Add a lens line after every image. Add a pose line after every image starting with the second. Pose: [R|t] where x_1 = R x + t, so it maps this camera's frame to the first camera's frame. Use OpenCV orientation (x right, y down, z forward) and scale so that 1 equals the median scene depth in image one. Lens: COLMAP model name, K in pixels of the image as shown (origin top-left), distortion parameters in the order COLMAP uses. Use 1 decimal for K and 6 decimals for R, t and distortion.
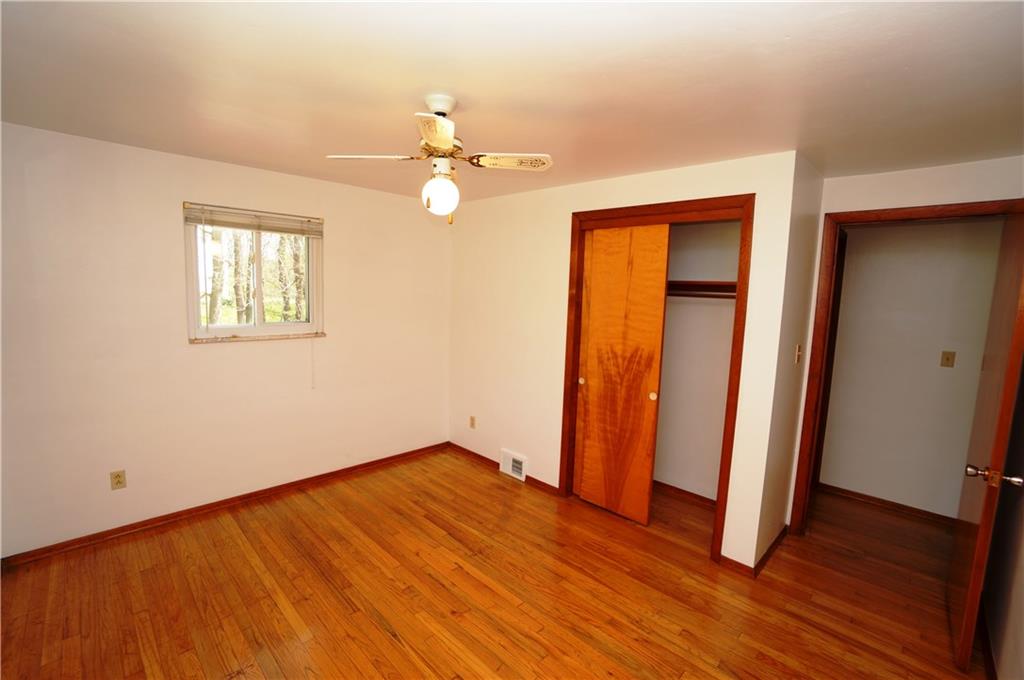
lens RADIAL K [[449.1, 0, 512.0], [0, 449.1, 340.0], [0, 0, 1]] dist [-0.071793, 0.025823]
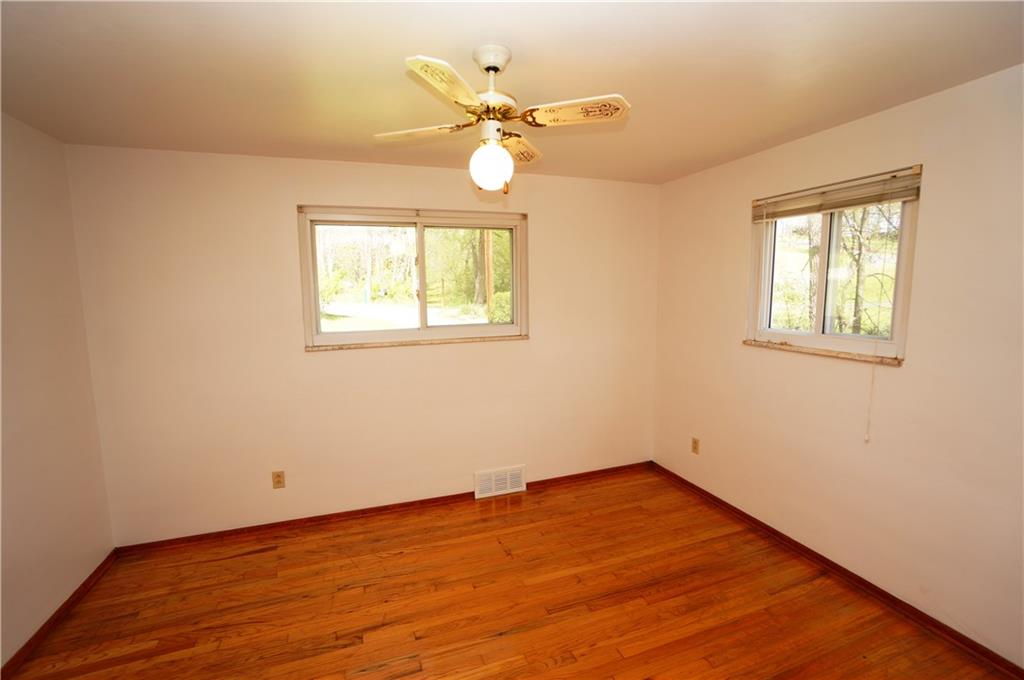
lens RADIAL K [[449.1, 0, 512.0], [0, 449.1, 340.0], [0, 0, 1]] dist [-0.071793, 0.025823]
pose [[-0.433201, 0.074632, -0.898202, 0.400860], [-0.105756, 0.985473, 0.132889, -0.079497], [0.895071, 0.152558, -0.419015, 0.963478]]
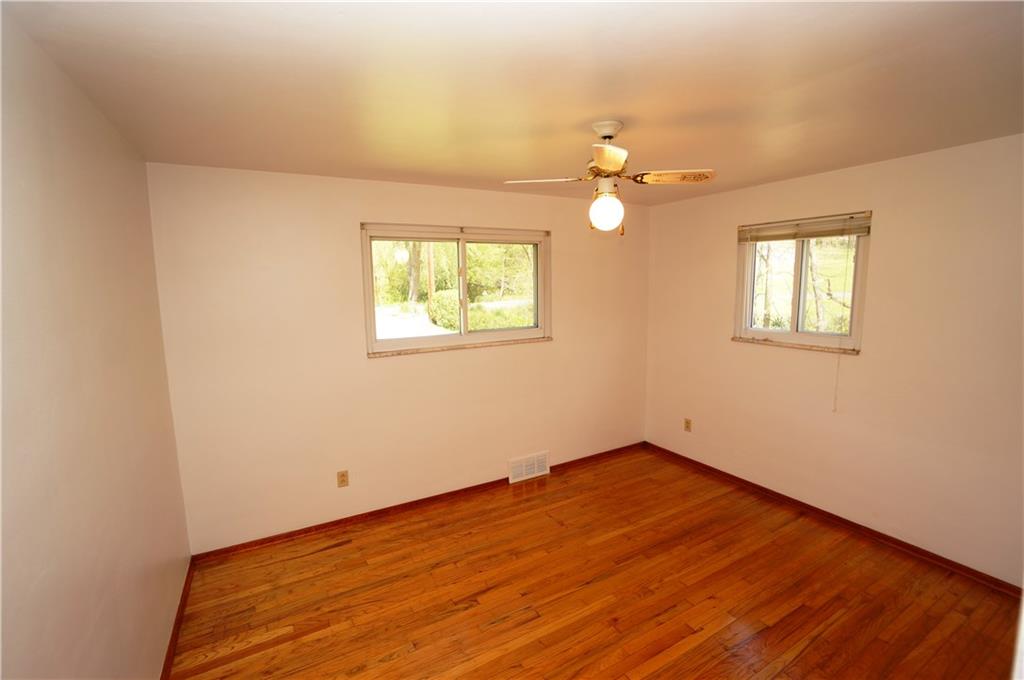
lens RADIAL K [[449.1, 0, 512.0], [0, 449.1, 340.0], [0, 0, 1]] dist [-0.071793, 0.025823]
pose [[-0.274667, 0.092550, -0.957075, 0.648815], [-0.102800, 0.986826, 0.124929, -0.087497], [0.956028, 0.132701, -0.261534, 0.742137]]
